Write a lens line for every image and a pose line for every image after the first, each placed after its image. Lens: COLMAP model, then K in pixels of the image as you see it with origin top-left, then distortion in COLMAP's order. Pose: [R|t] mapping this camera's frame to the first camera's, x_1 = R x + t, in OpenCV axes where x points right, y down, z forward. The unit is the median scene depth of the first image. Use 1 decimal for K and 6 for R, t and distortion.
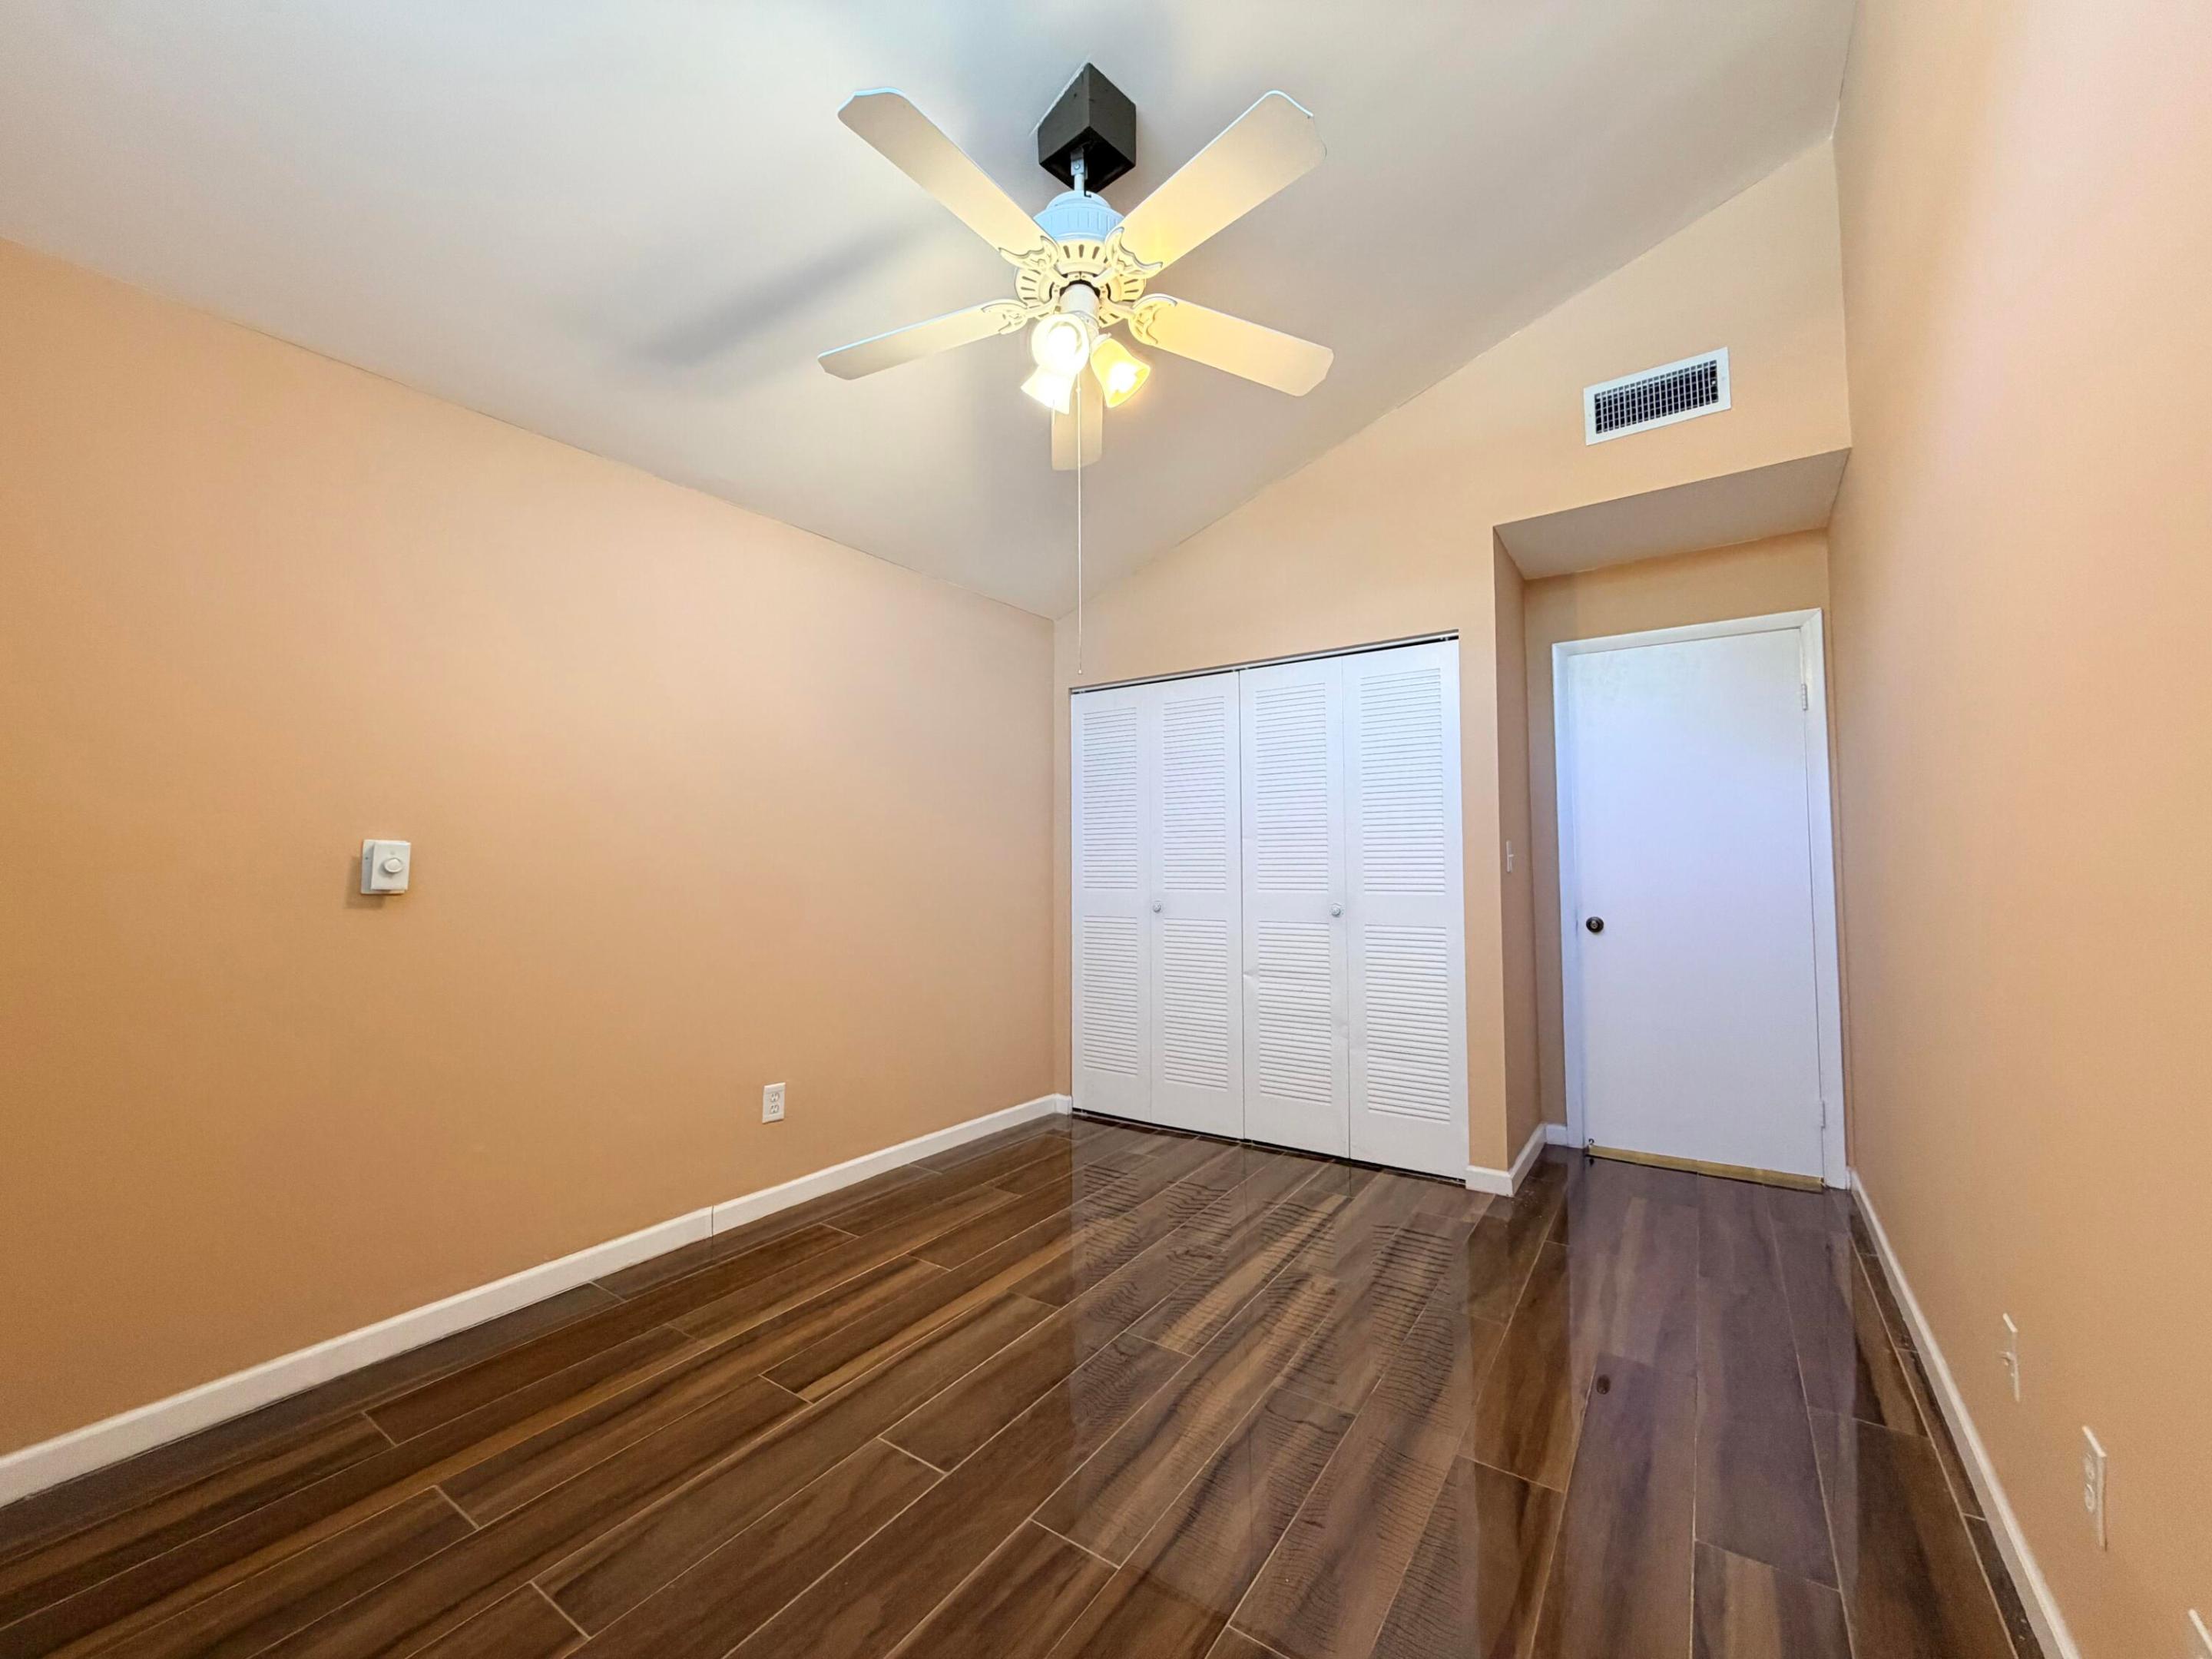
lens RADIAL K [[882.5, 0, 1100.0], [0, 882.5, 824.9], [0, 0, 1]] dist [0.000848, -0.000005]
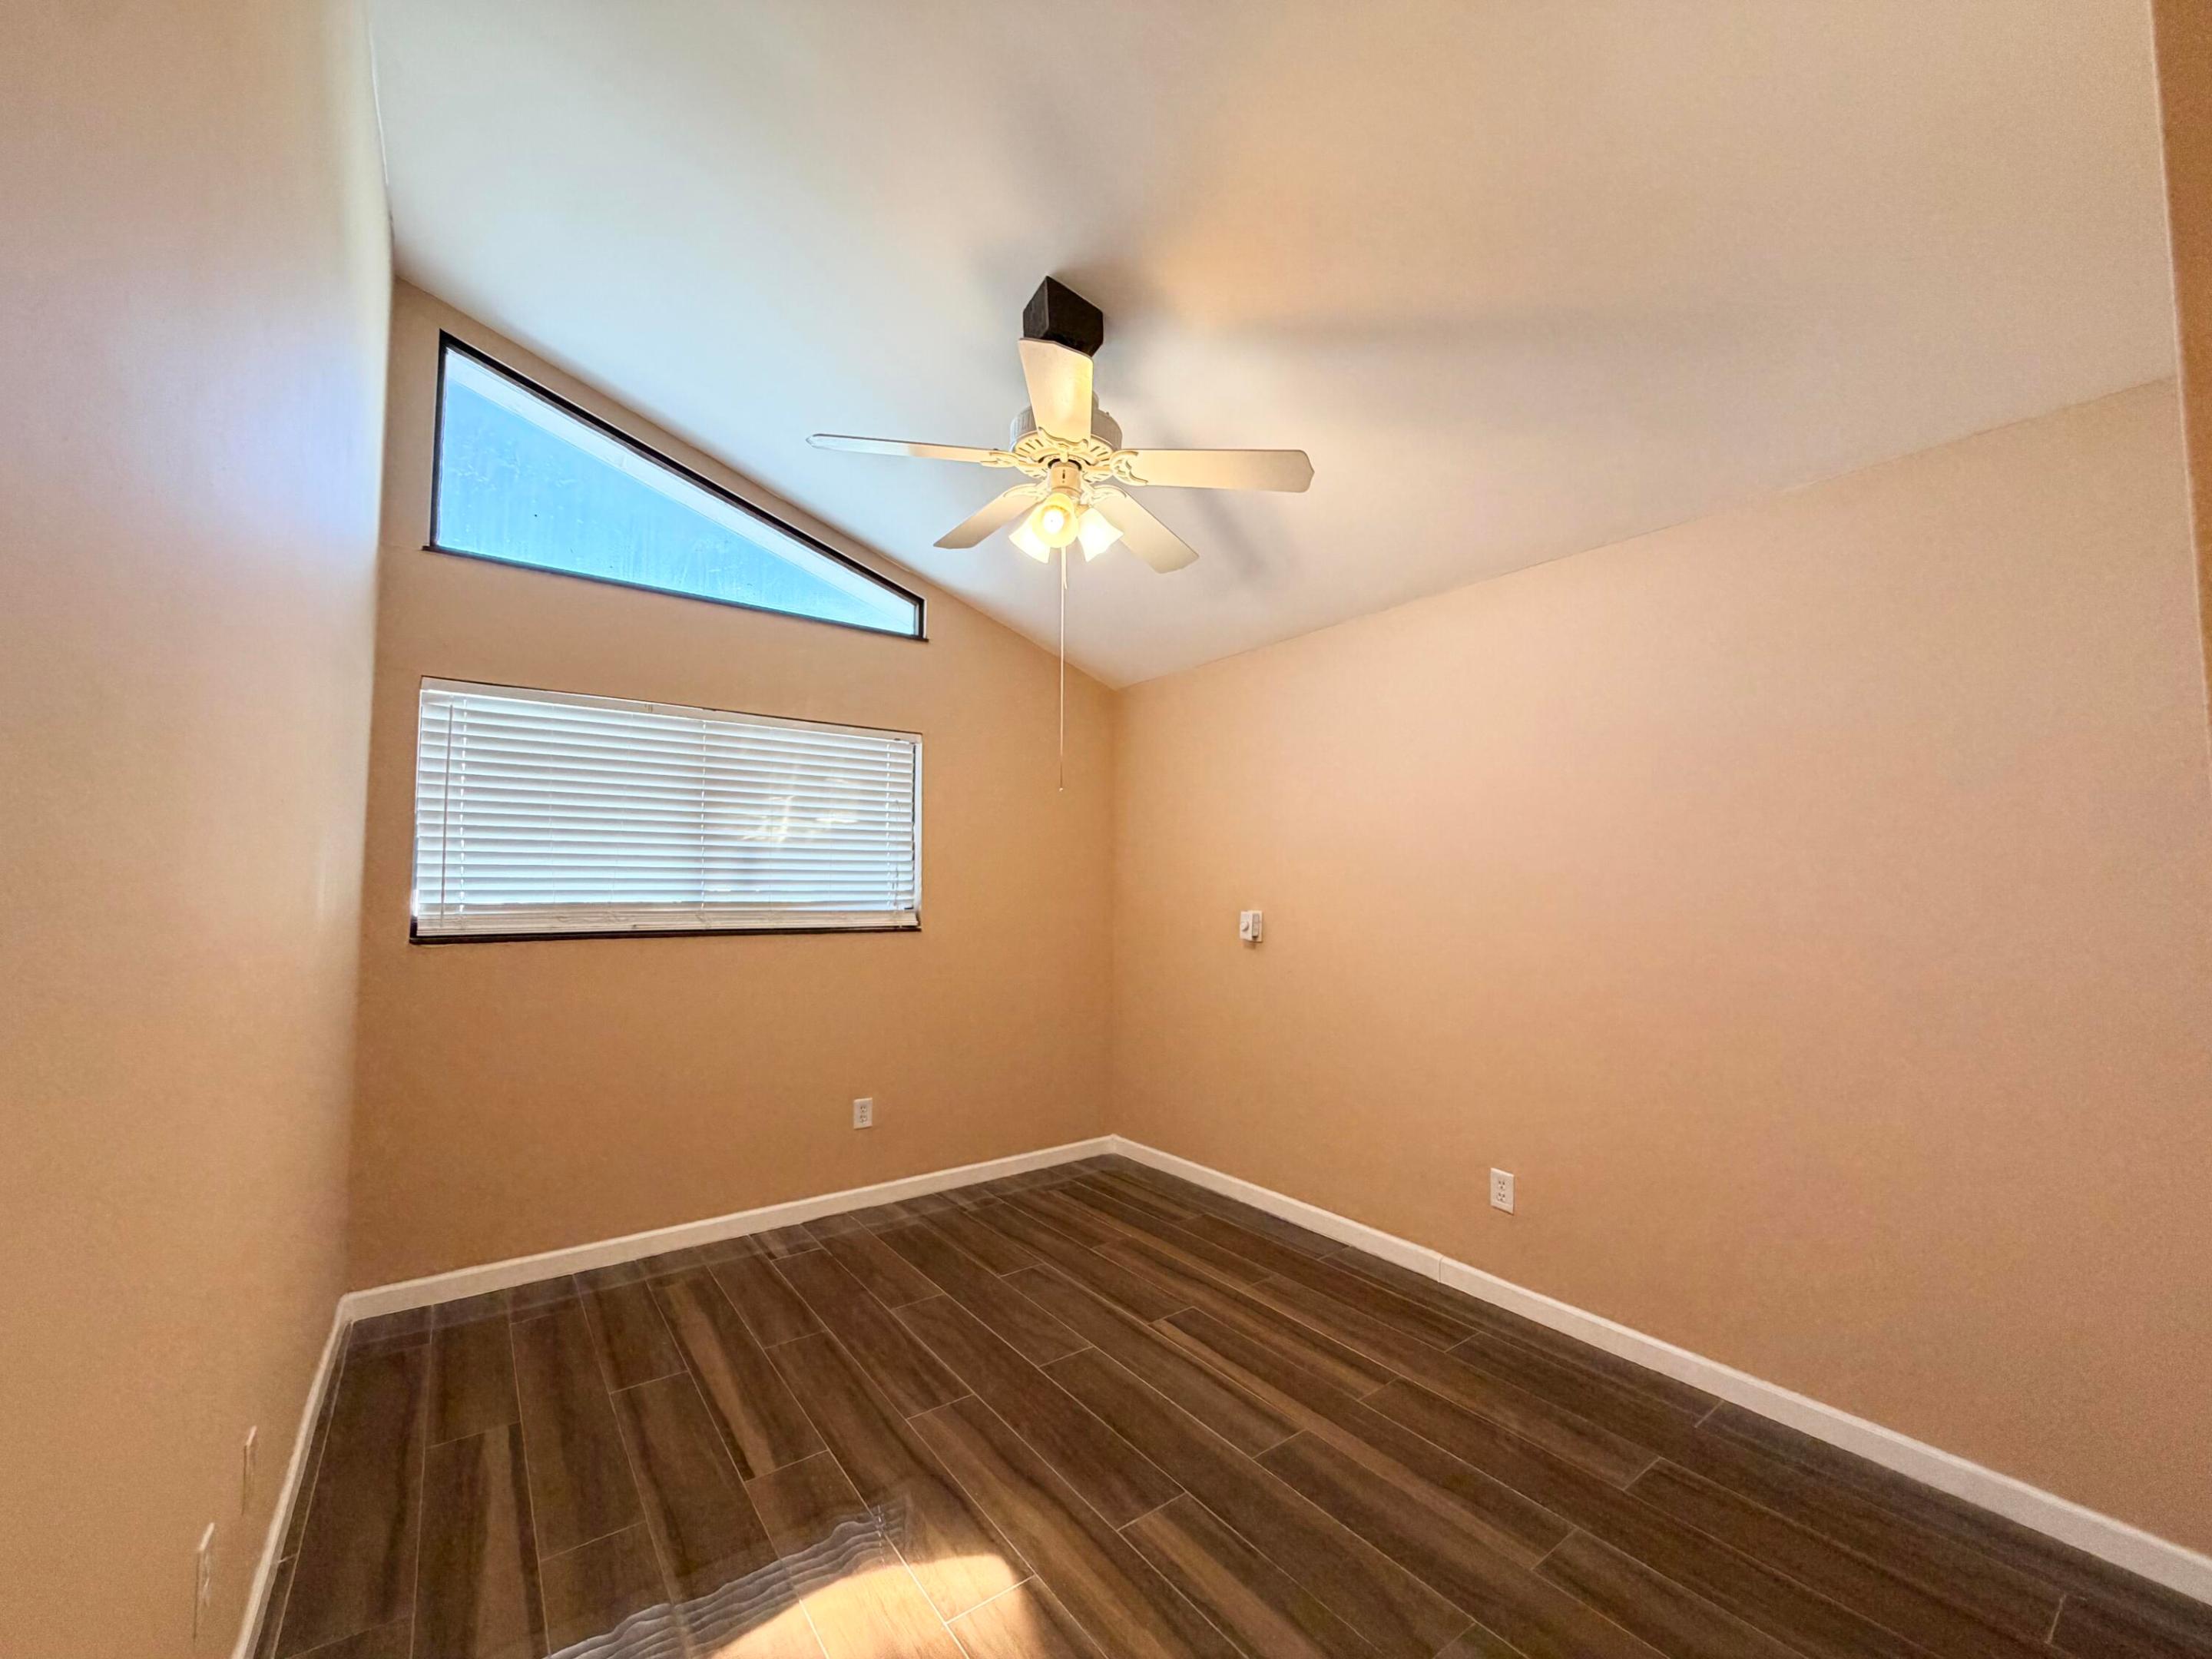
lens RADIAL K [[882.5, 0, 1096.1], [0, 882.5, 831.4], [0, 0, 1]] dist [0.000848, -0.000005]
pose [[-0.332823, -0.050671, -0.941627, 0.864932], [0.042735, 0.996719, -0.068740, -0.030241], [0.942020, -0.063119, -0.329566, 1.161279]]
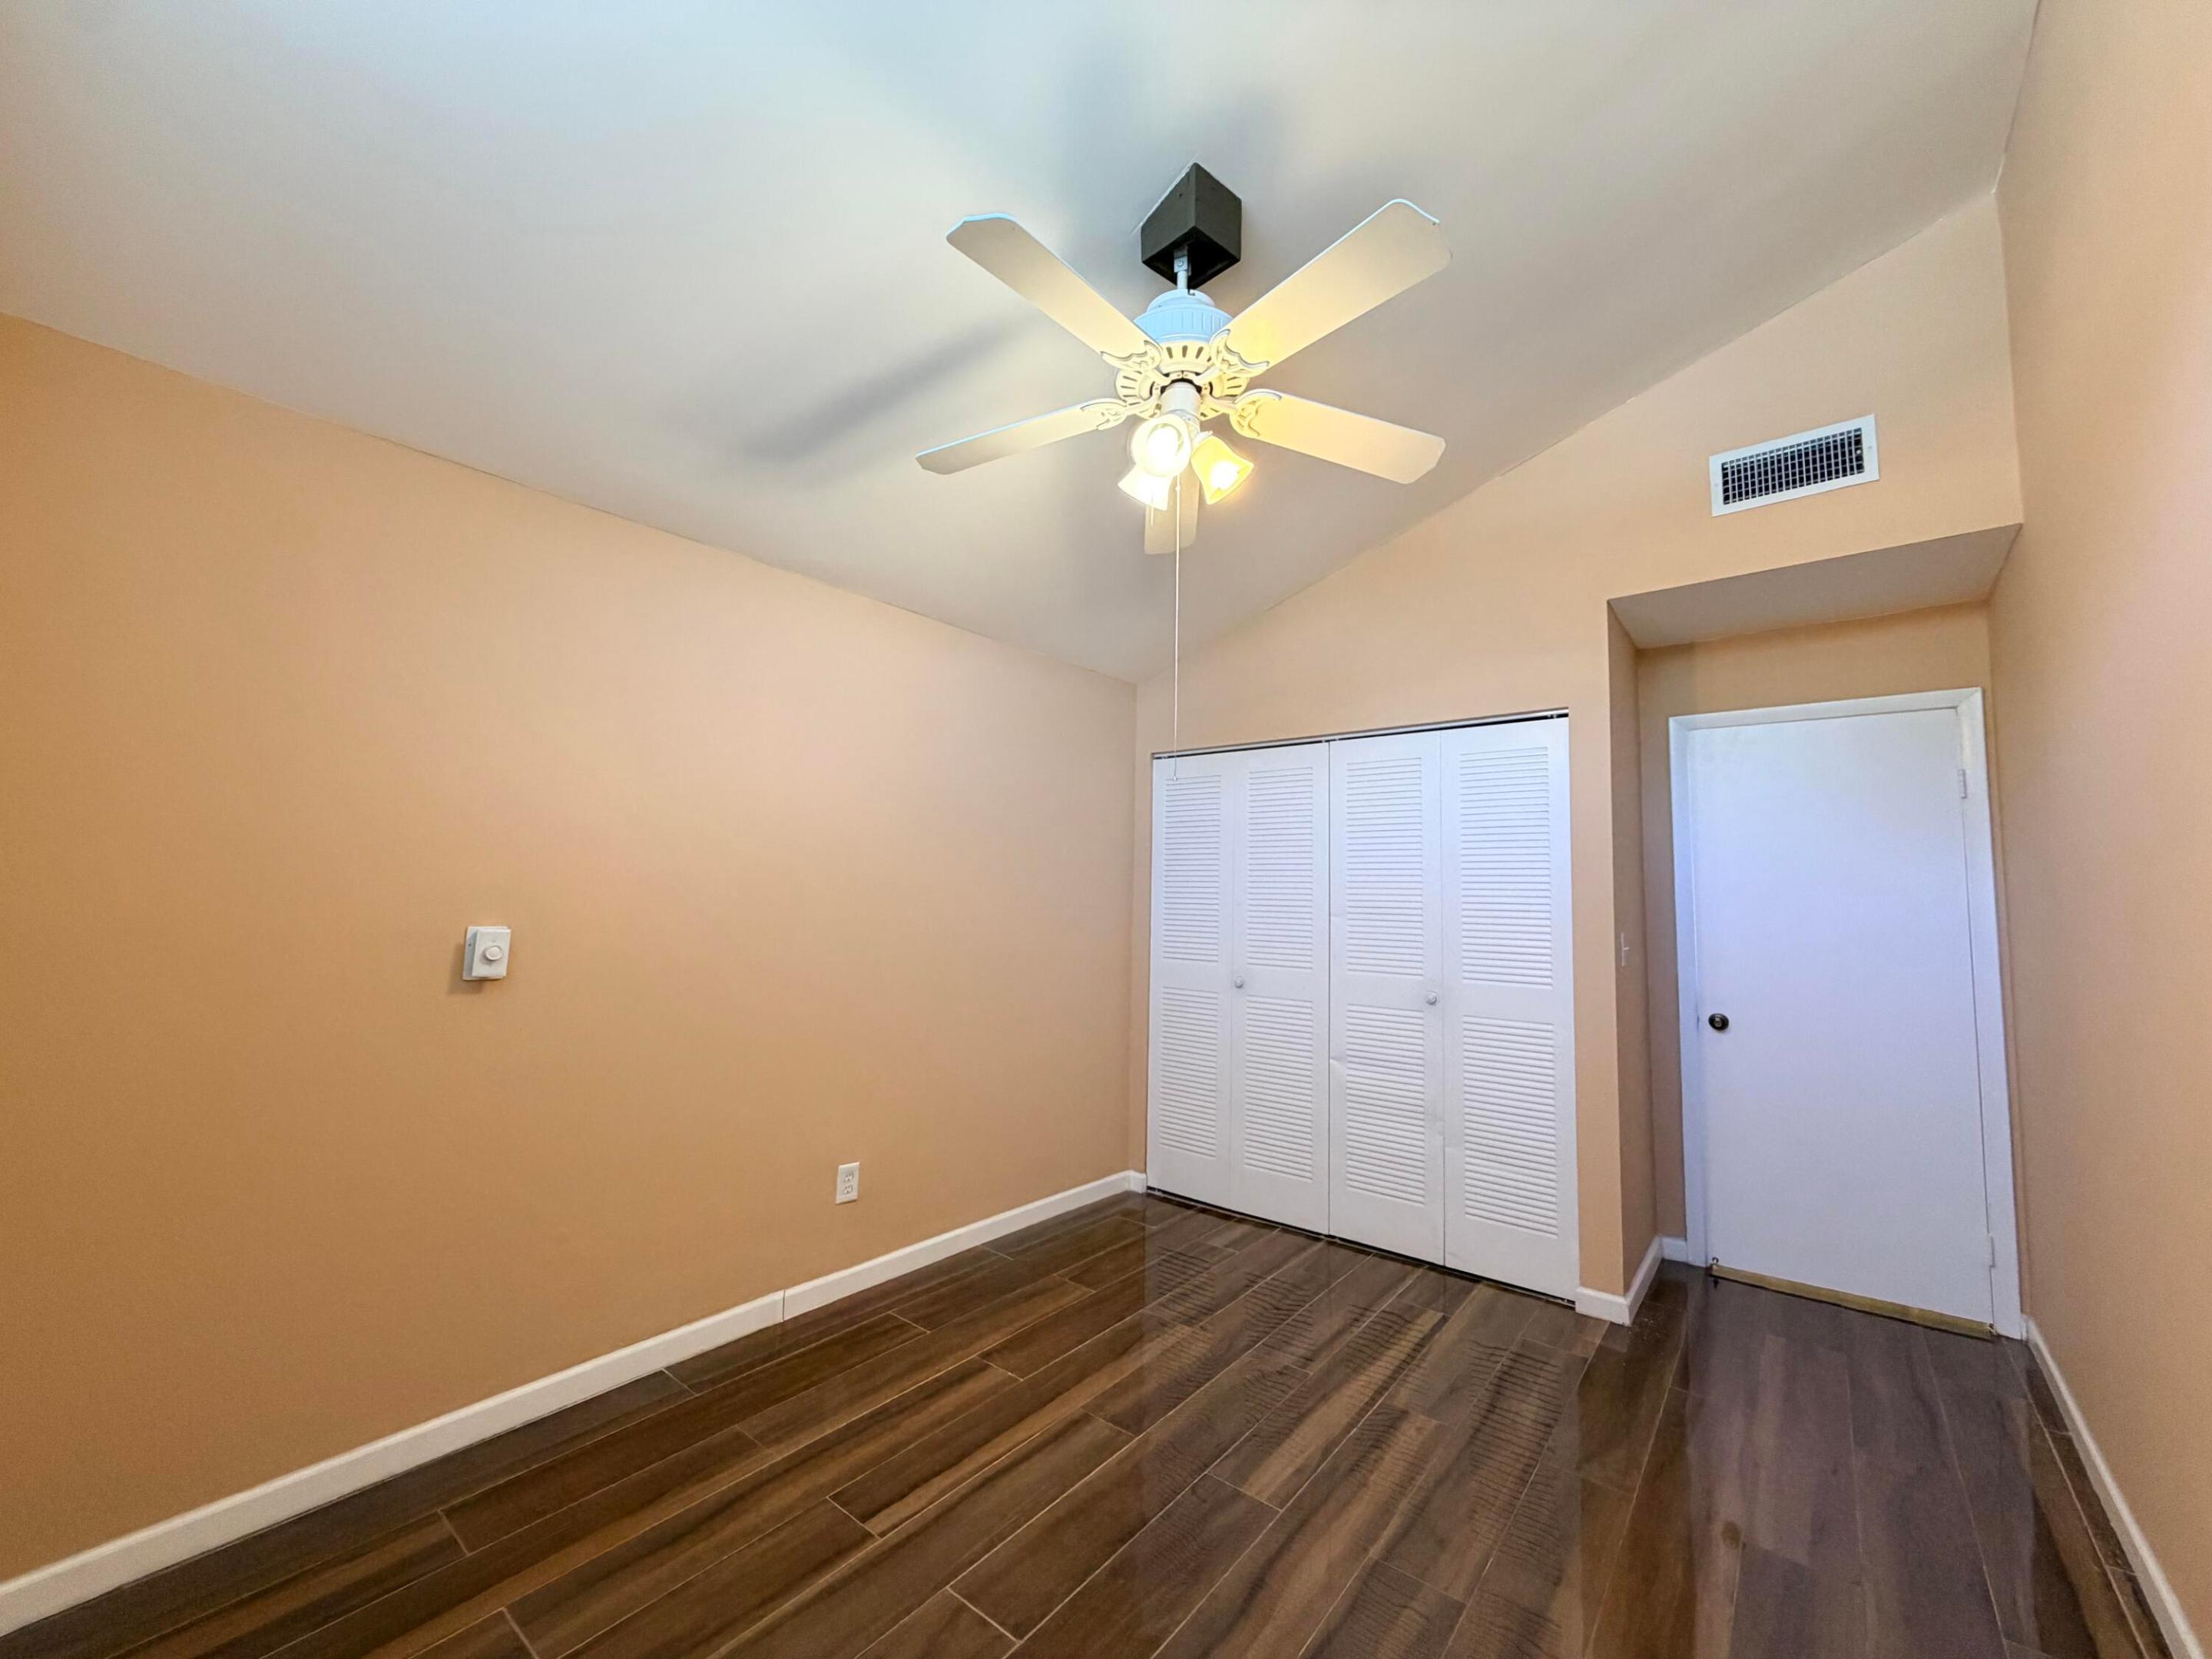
lens RADIAL K [[882.5, 0, 1100.7], [0, 882.5, 825.1], [0, 0, 1]] dist [0.000848, -0.000005]
pose [[0.996531, 0.018622, -0.081111, -0.019256], [-0.021498, 0.999166, -0.034729, -0.071337], [0.080397, 0.036352, 0.996100, 0.030953]]
